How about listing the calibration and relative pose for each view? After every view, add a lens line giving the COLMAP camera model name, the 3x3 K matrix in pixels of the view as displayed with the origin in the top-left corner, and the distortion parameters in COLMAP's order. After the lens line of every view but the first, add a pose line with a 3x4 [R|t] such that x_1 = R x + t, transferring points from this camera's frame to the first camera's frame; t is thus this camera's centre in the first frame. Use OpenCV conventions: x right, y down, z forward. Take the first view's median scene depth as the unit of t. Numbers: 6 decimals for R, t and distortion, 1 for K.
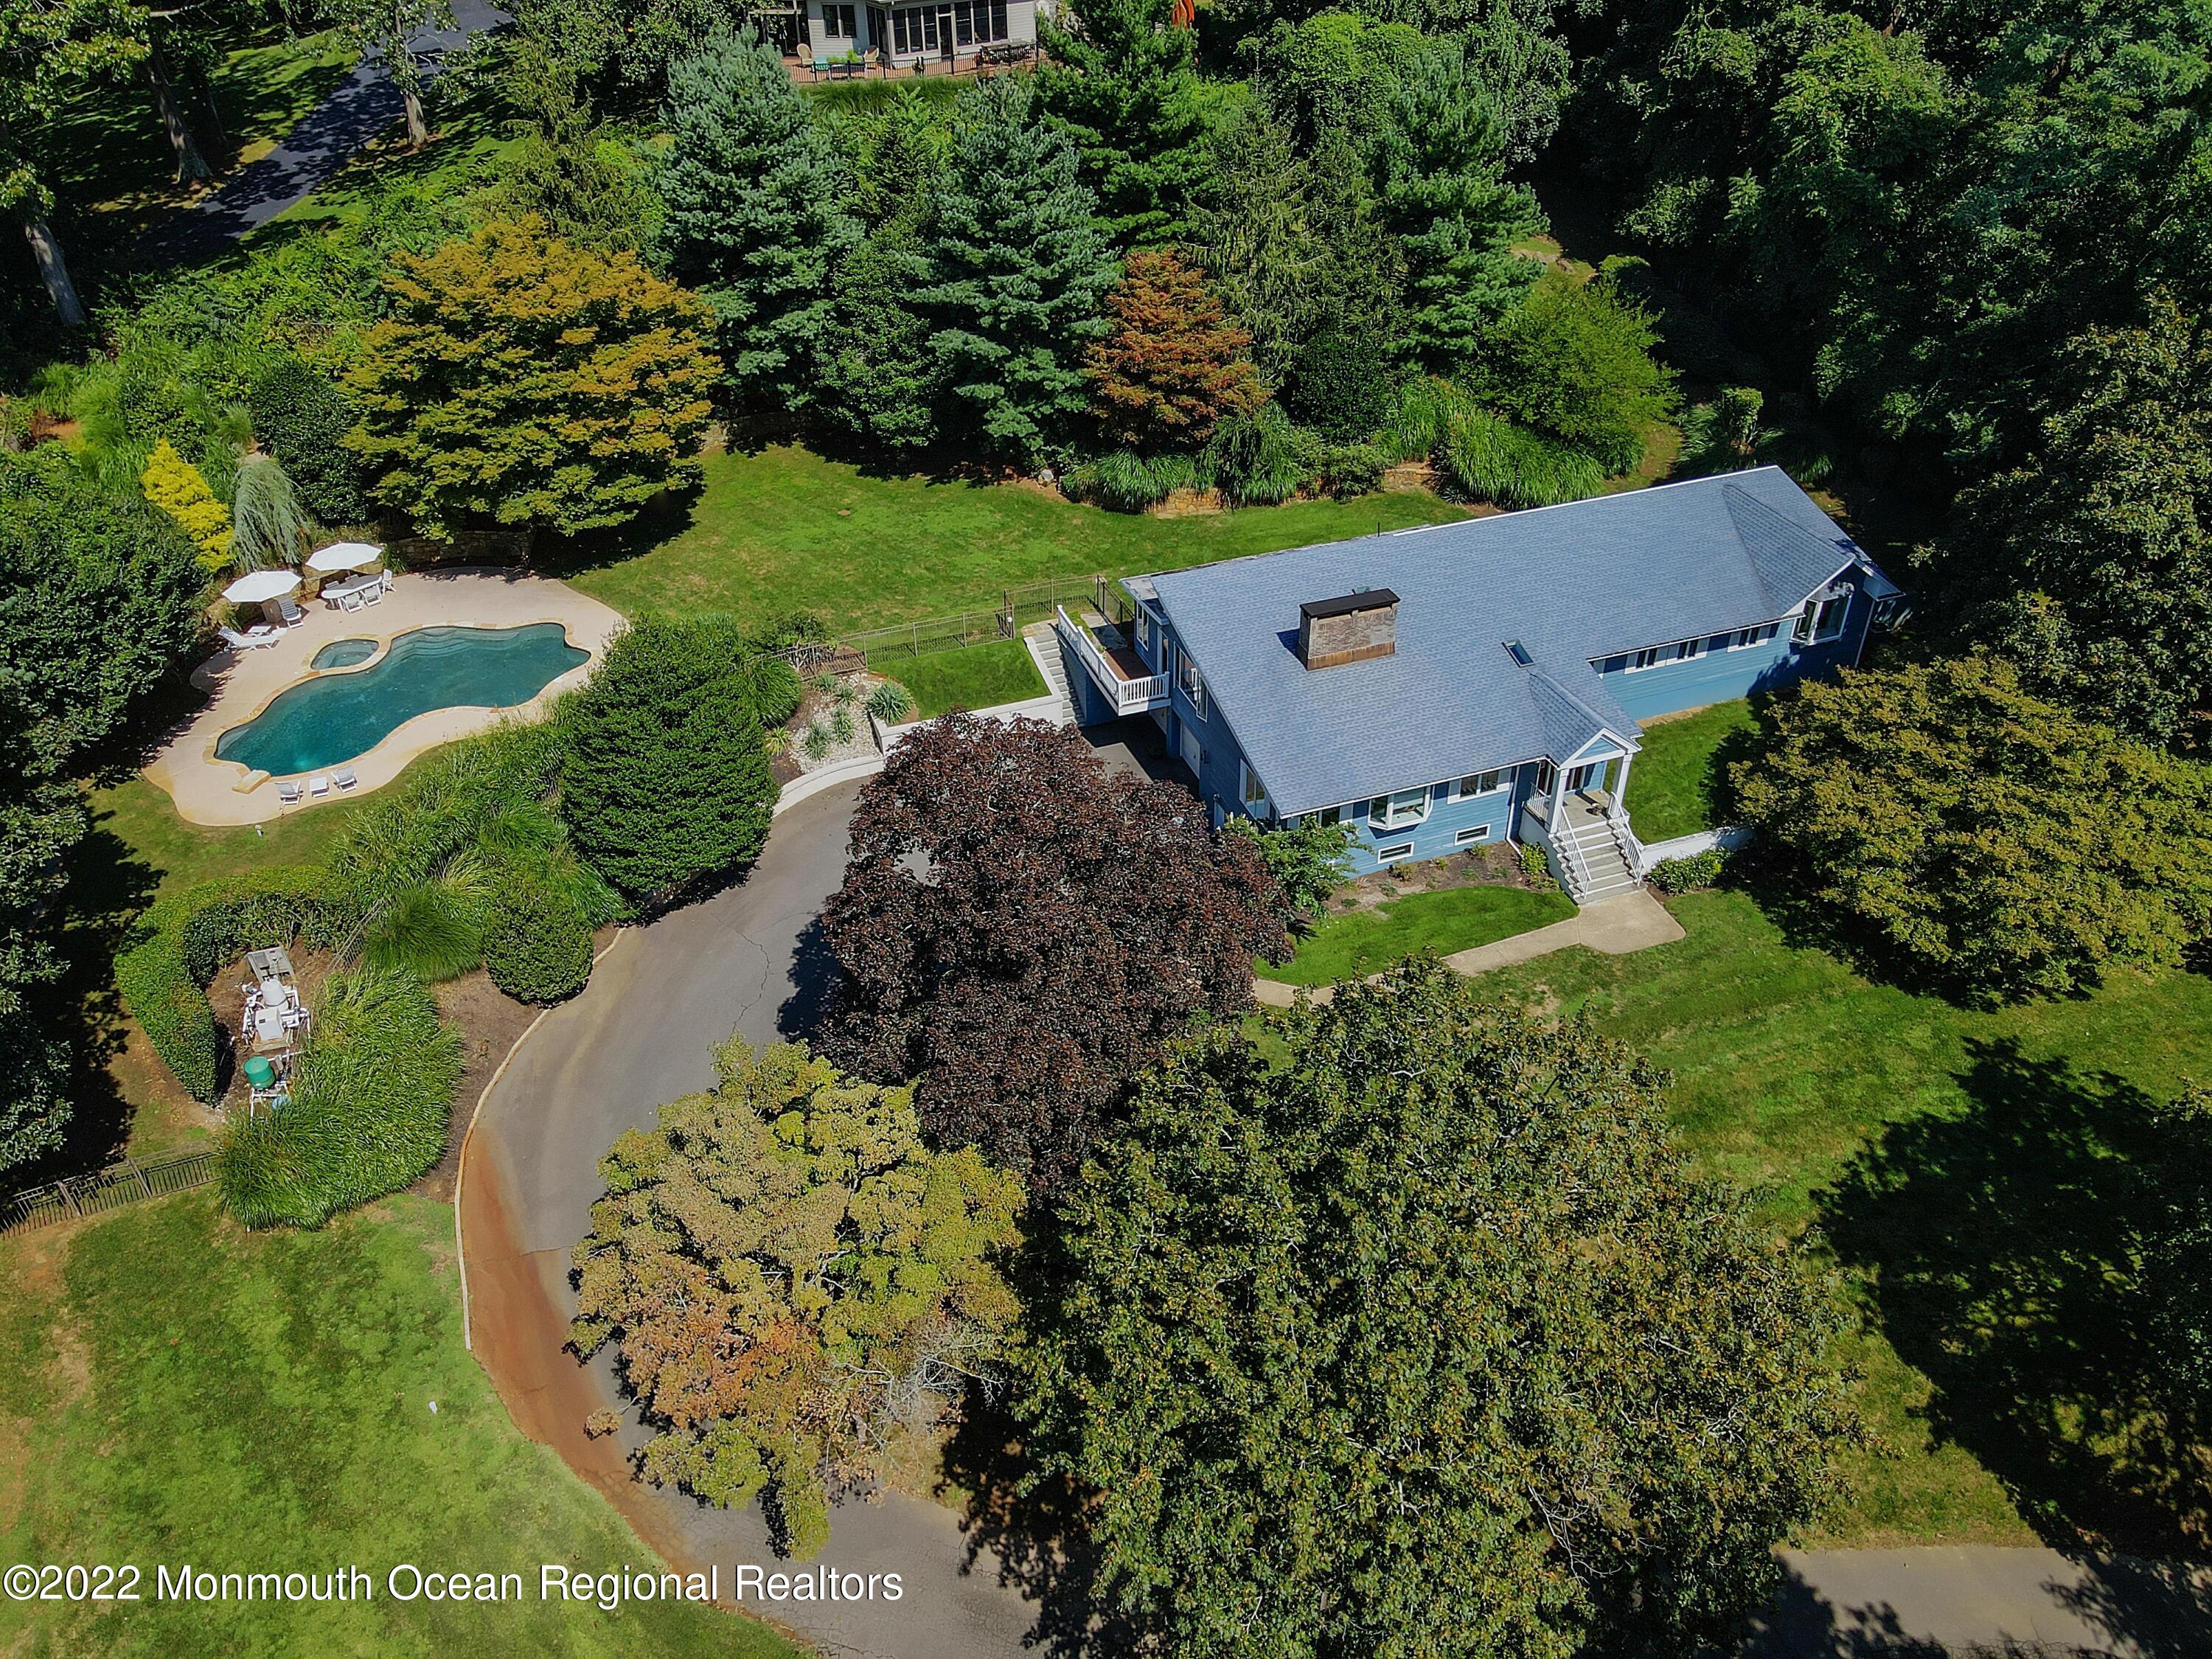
lens RADIAL K [[1594.8, 0, 1106.0], [0, 1594.8, 829.5], [0, 0, 1]] dist [0.004387, -0.001933]
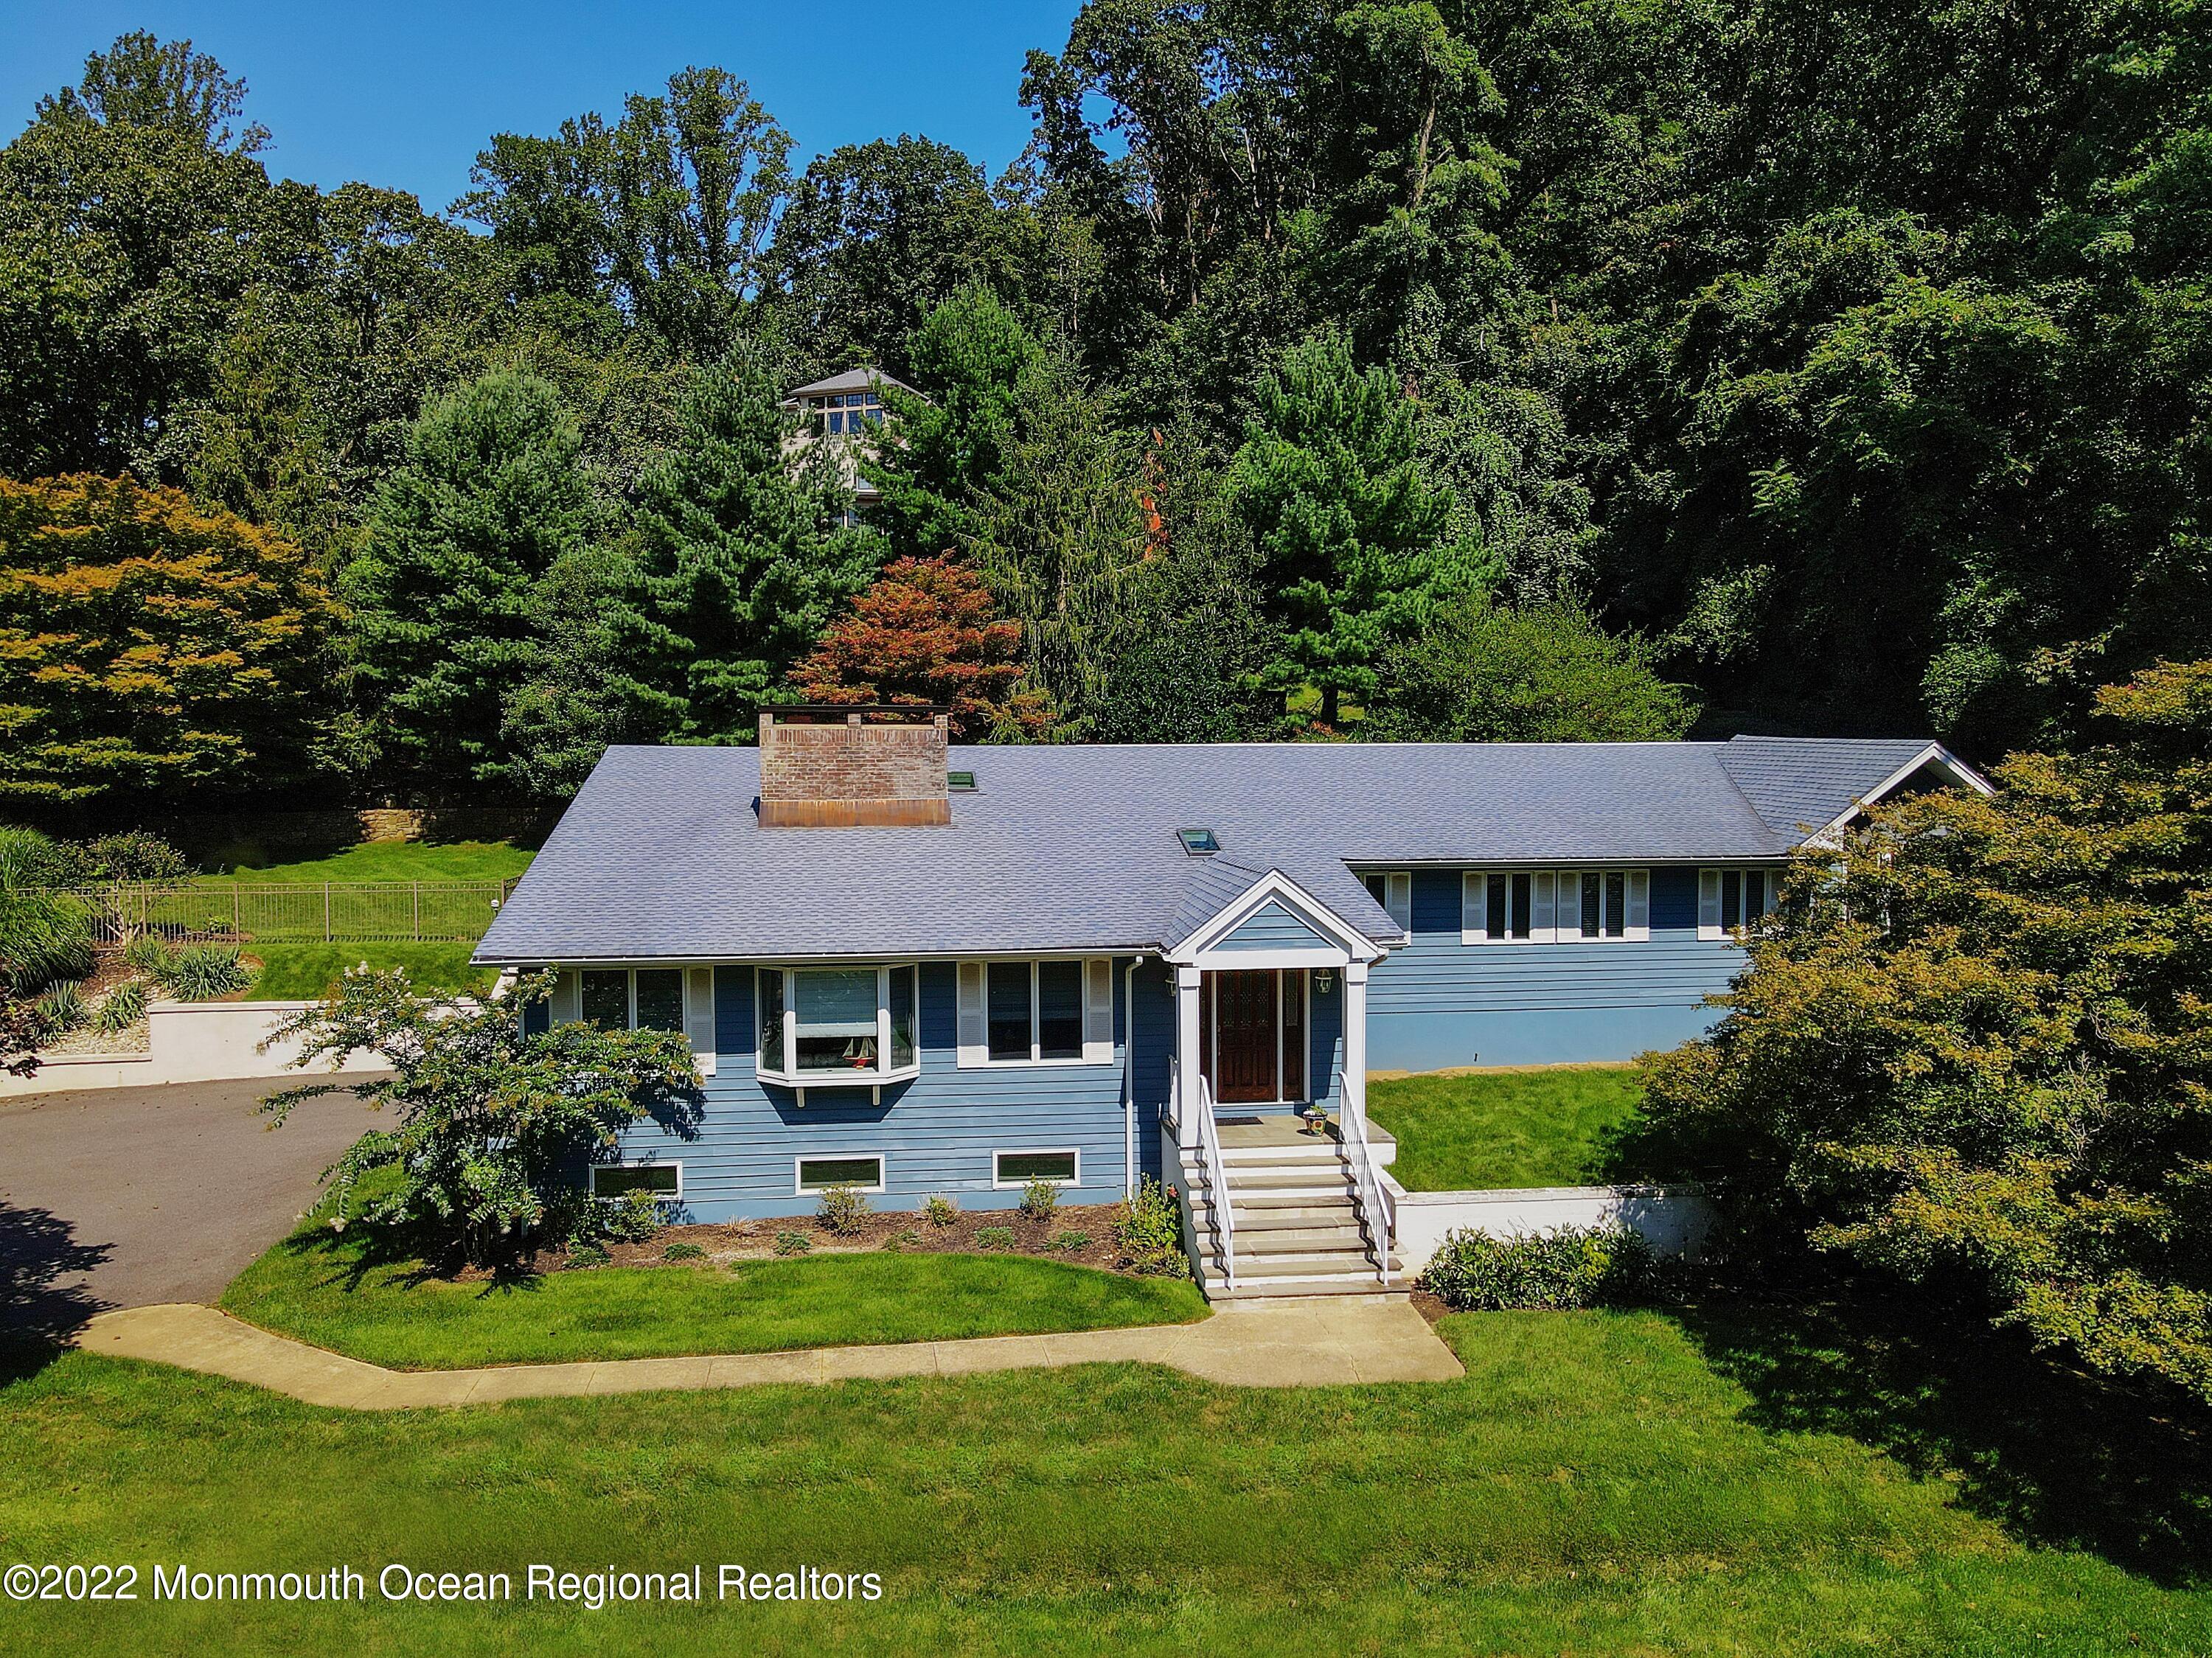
lens RADIAL K [[1594.7, 0, 1106.0], [0, 1594.7, 829.0], [0, 0, 1]] dist [0.004387, -0.001933]
pose [[0.975172, 0.017645, -0.220745, 0.316156], [-0.135107, 0.837207, -0.529935, 0.143884], [0.175458, 0.546602, 0.818805, 0.542107]]
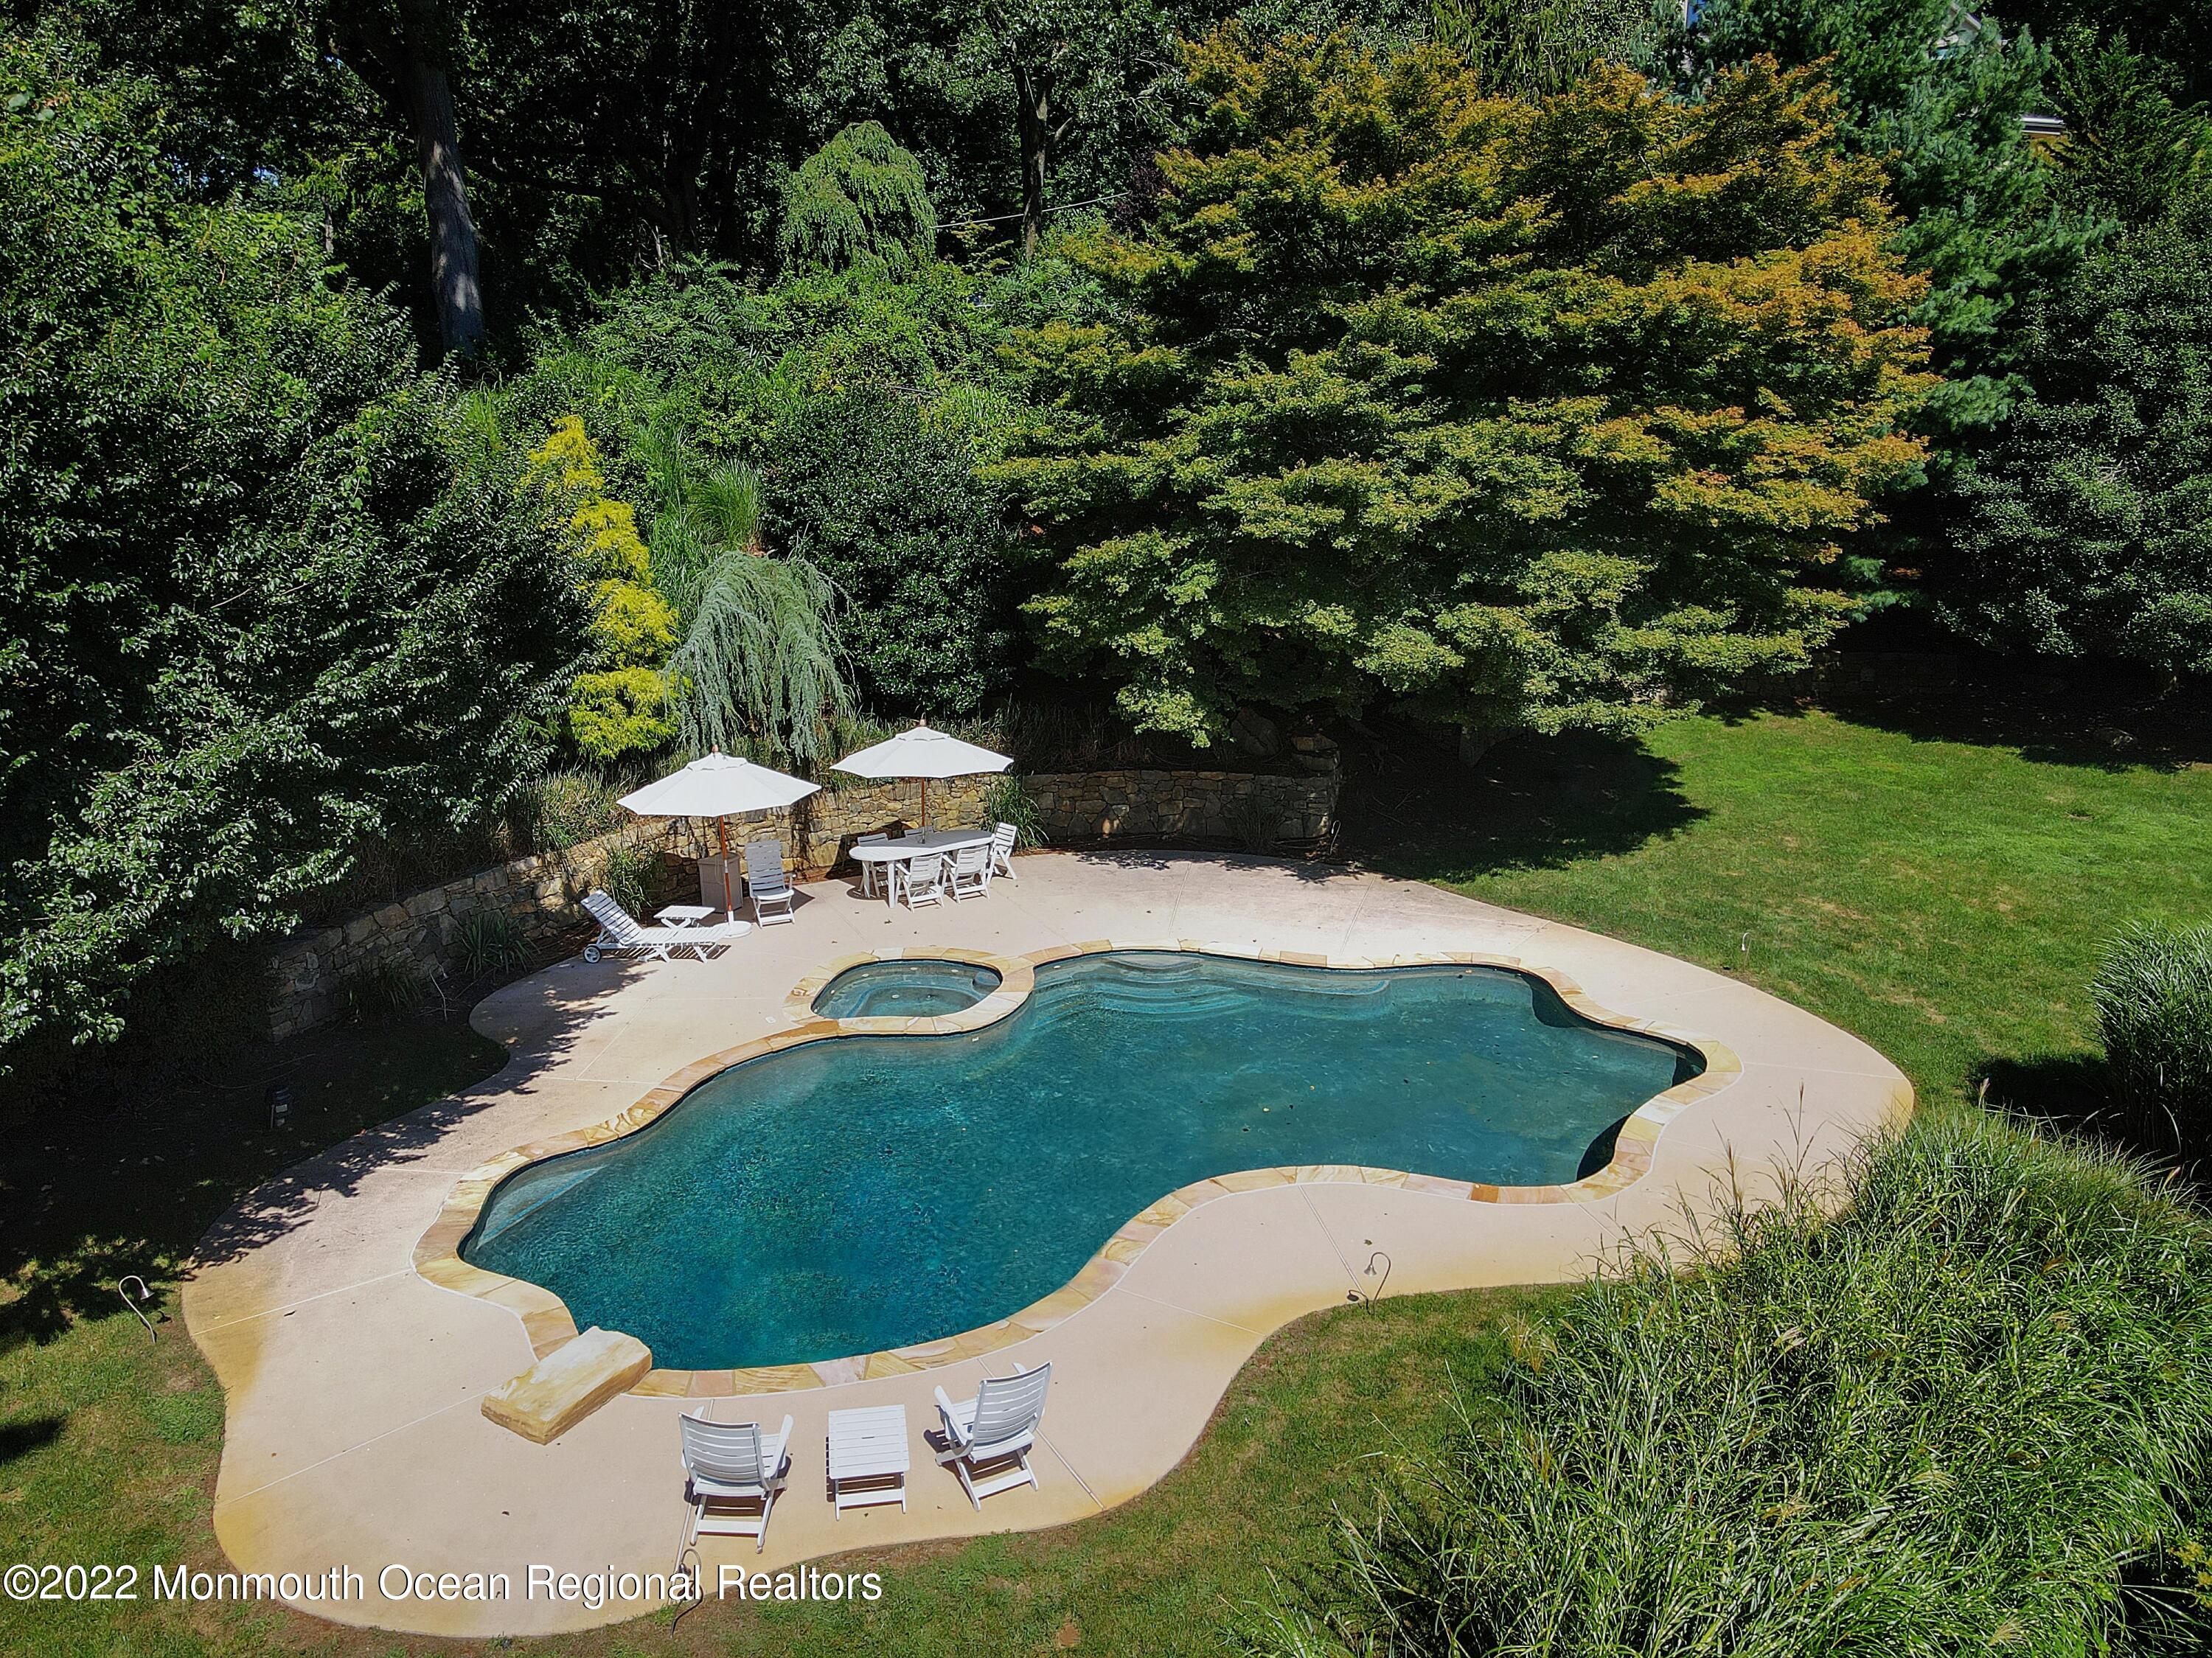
lens RADIAL K [[1656.6, 0, 1106.0], [0, 1656.6, 829.0], [0, 0, 1]] dist [0.025954, 0.011291]
pose [[0.975342, 0.061270, -0.212026, -0.379916], [-0.131459, 0.932959, -0.335122, -0.030341], [0.177278, 0.354731, 0.918008, 0.703626]]
